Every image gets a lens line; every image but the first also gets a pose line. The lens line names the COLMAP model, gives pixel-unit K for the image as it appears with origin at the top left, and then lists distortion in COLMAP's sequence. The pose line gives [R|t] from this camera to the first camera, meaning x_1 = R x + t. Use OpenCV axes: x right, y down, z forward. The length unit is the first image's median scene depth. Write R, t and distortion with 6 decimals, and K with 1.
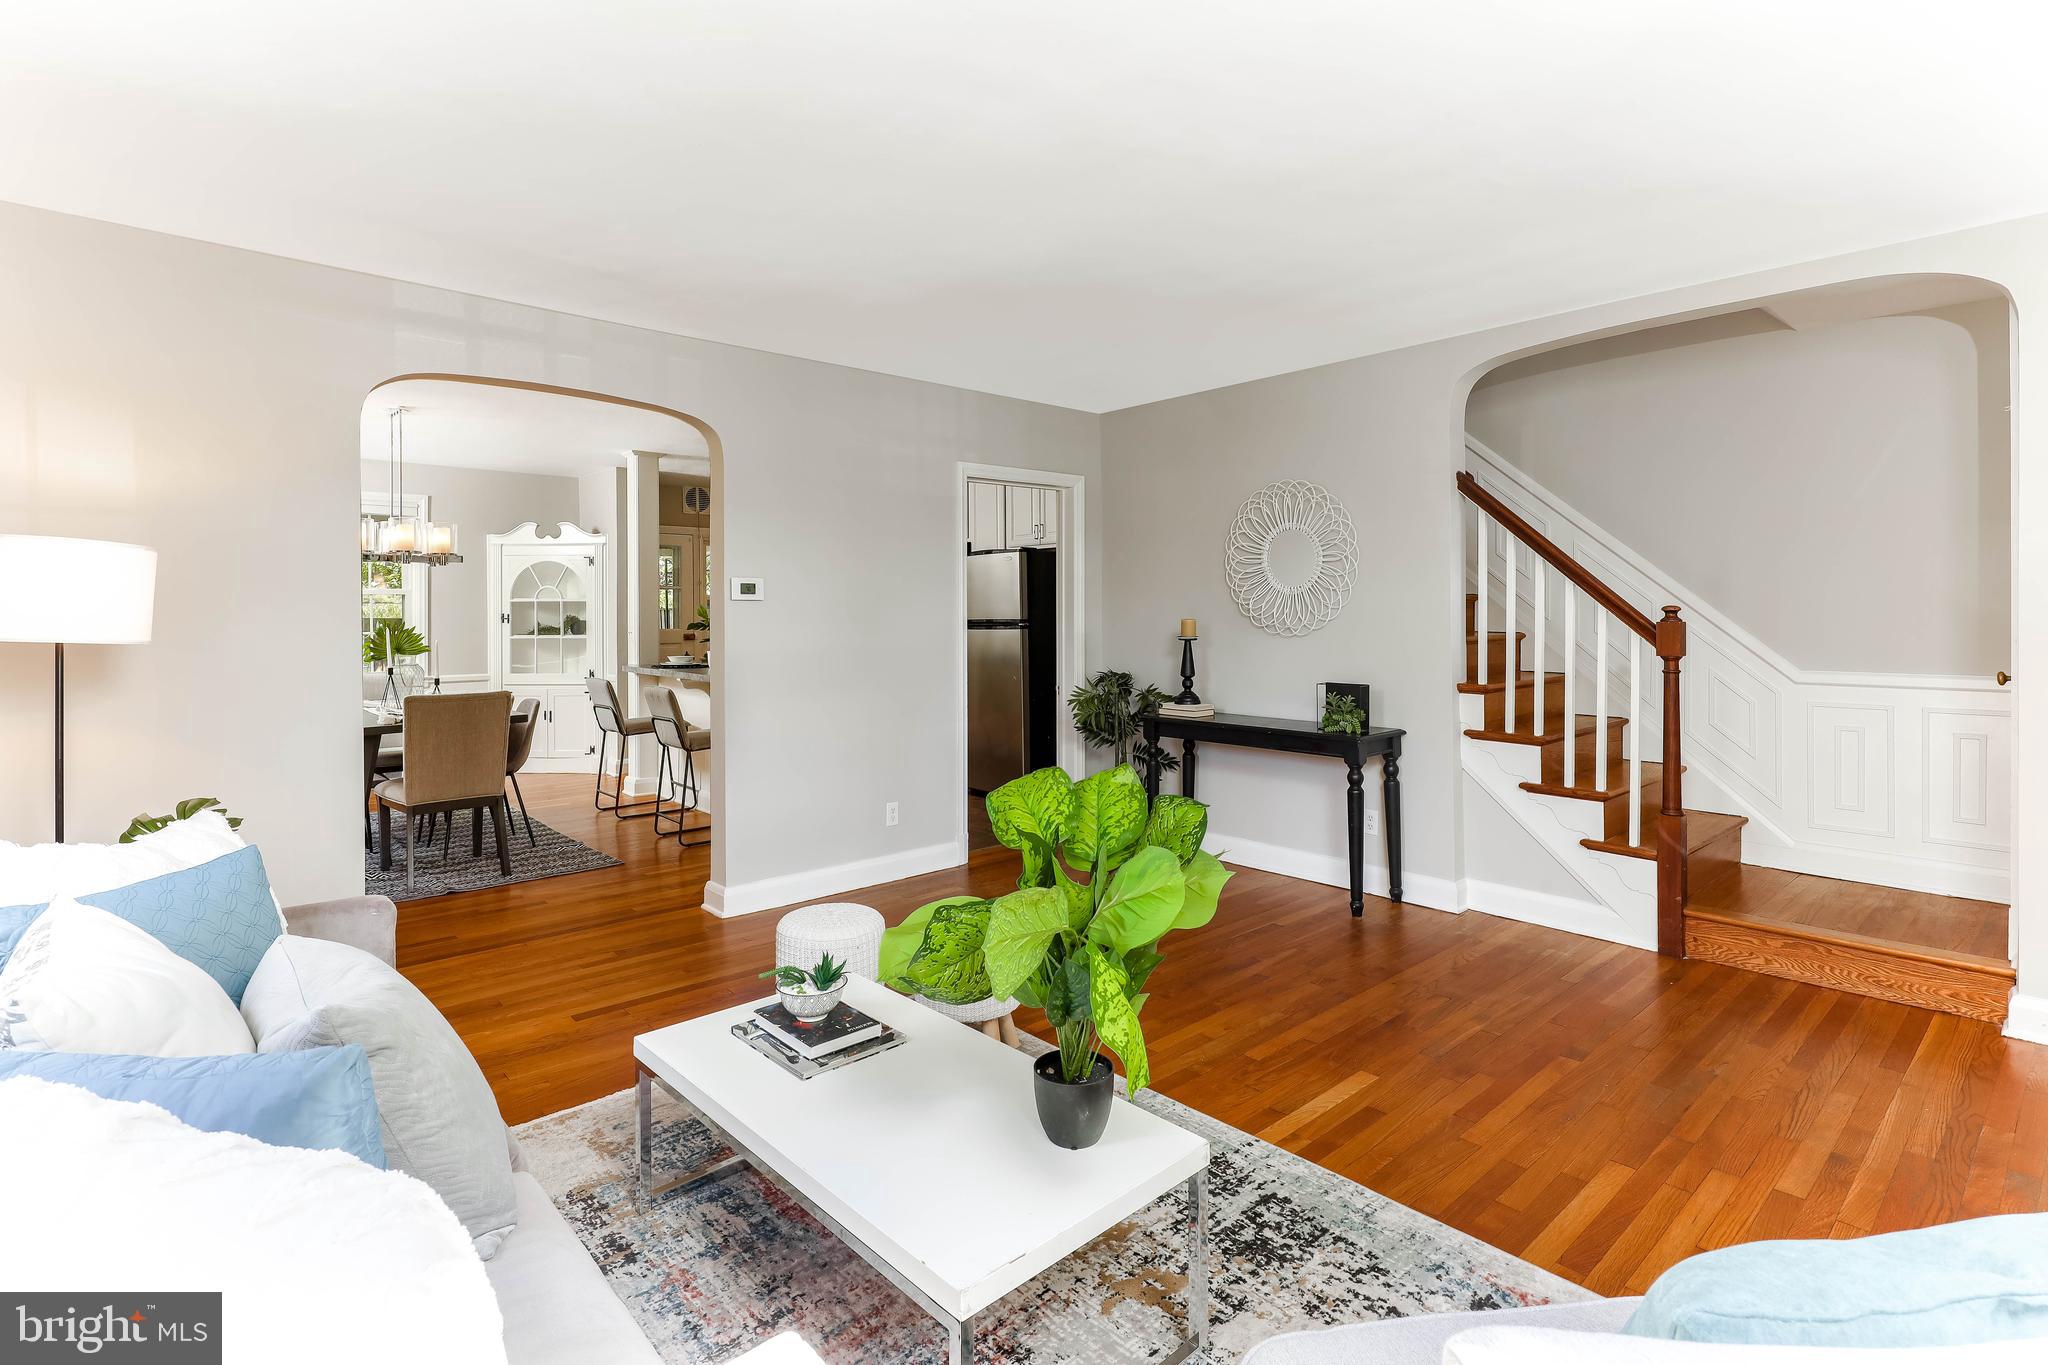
lens RADIAL K [[986.1, 0, 1025.0], [0, 986.1, 611.2], [0, 0, 1]] dist [0.002313, 0.000490]
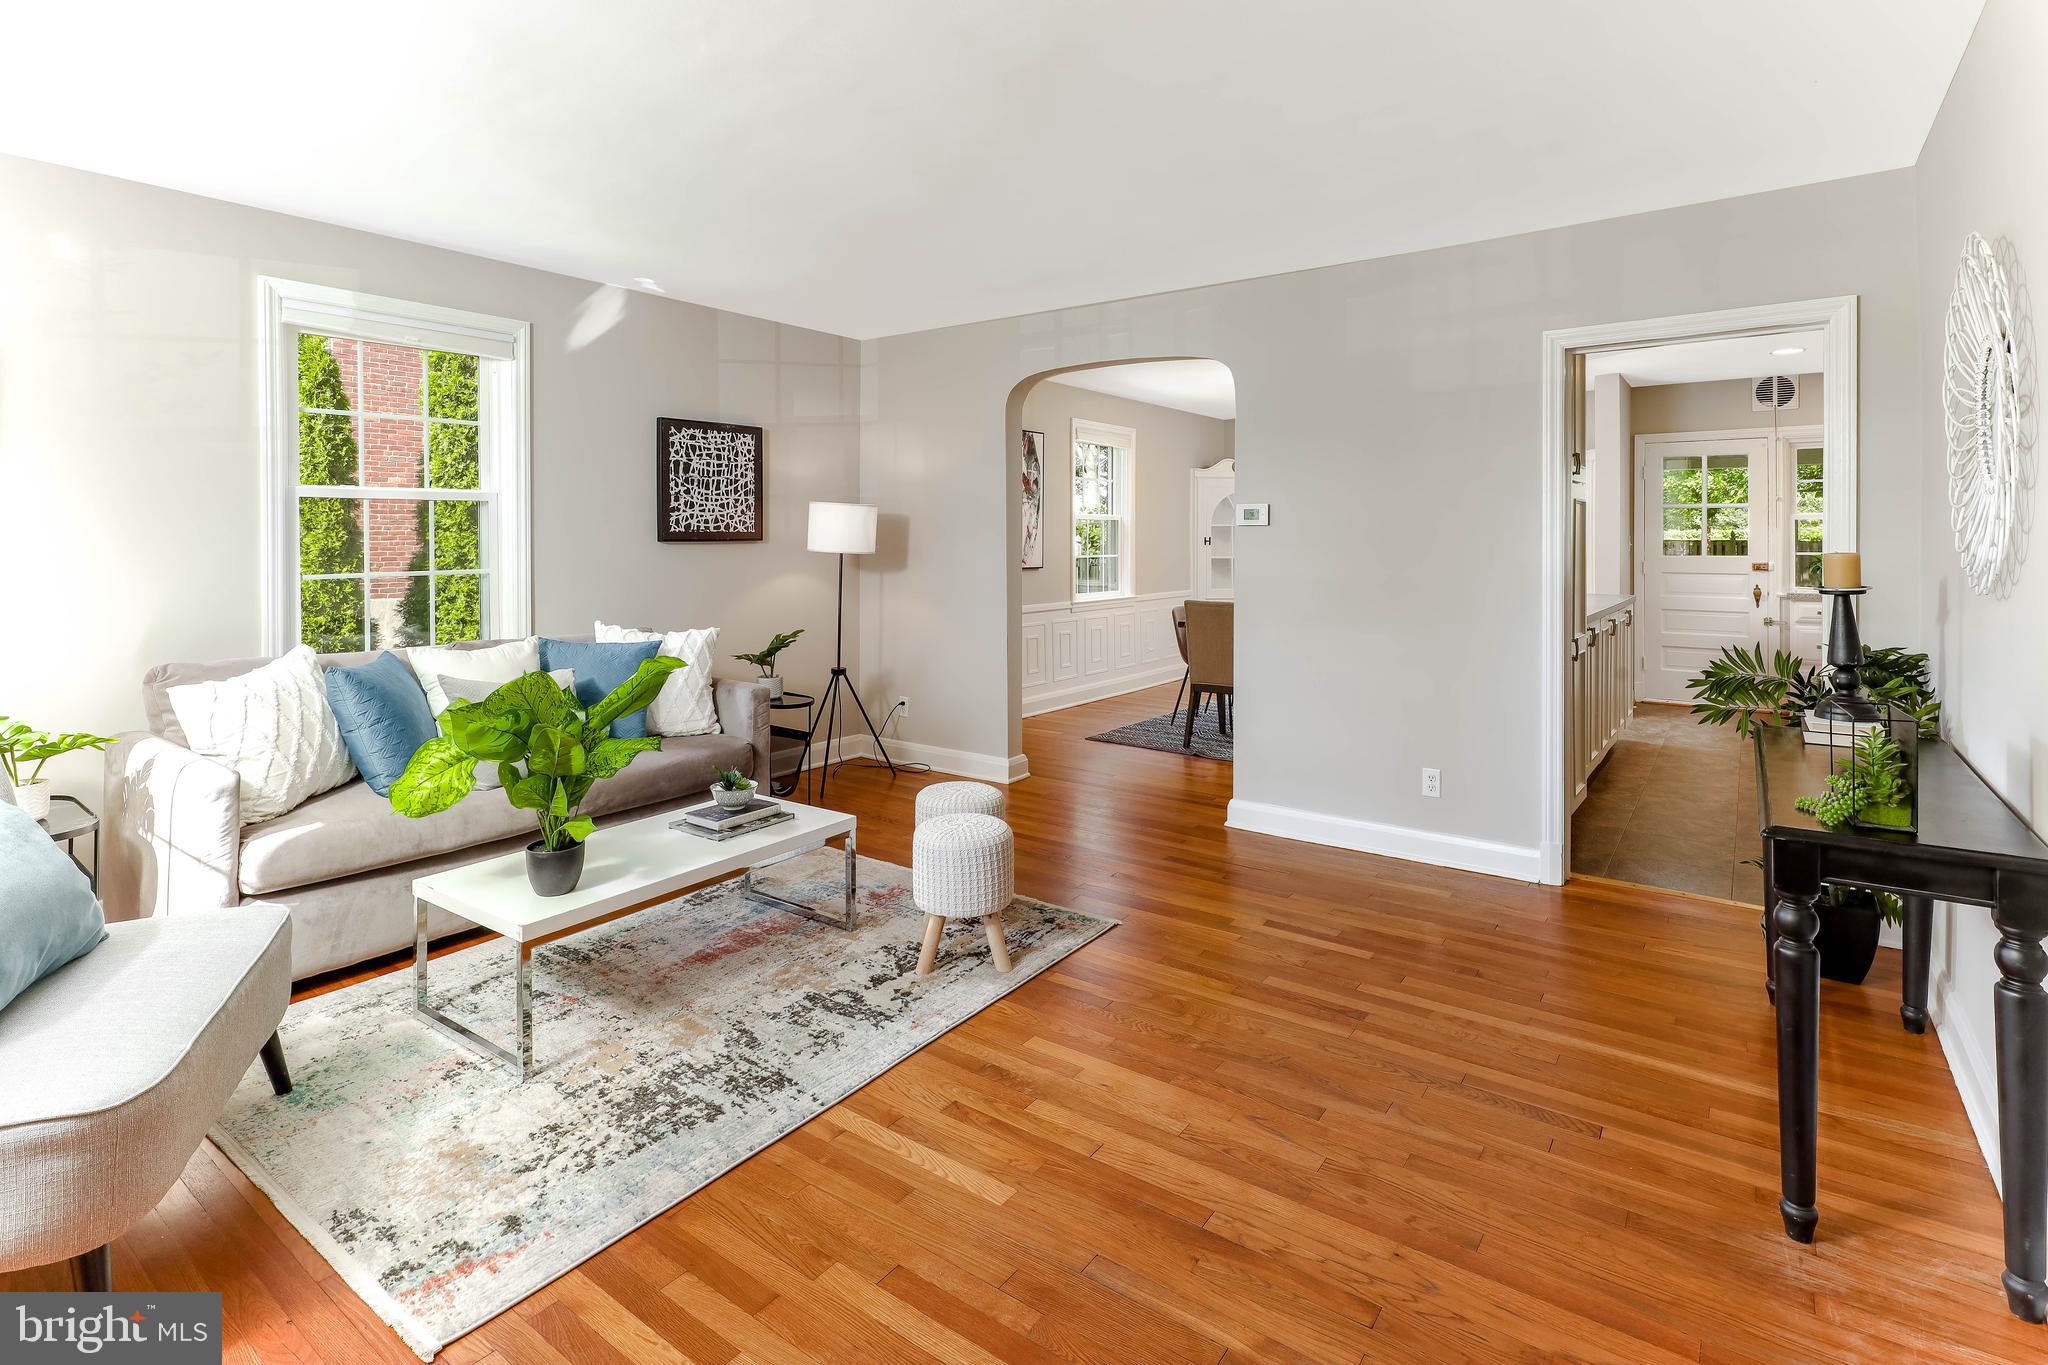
lens RADIAL K [[980.9, 0, 1031.6], [0, 980.9, 546.5], [0, 0, 1]] dist [0.001603, 0.000109]
pose [[0.213897, 0.011137, -0.976793, 0.769023], [0.001420, 0.999930, 0.011712, -0.002056], [0.976855, -0.003892, 0.213866, 0.648633]]
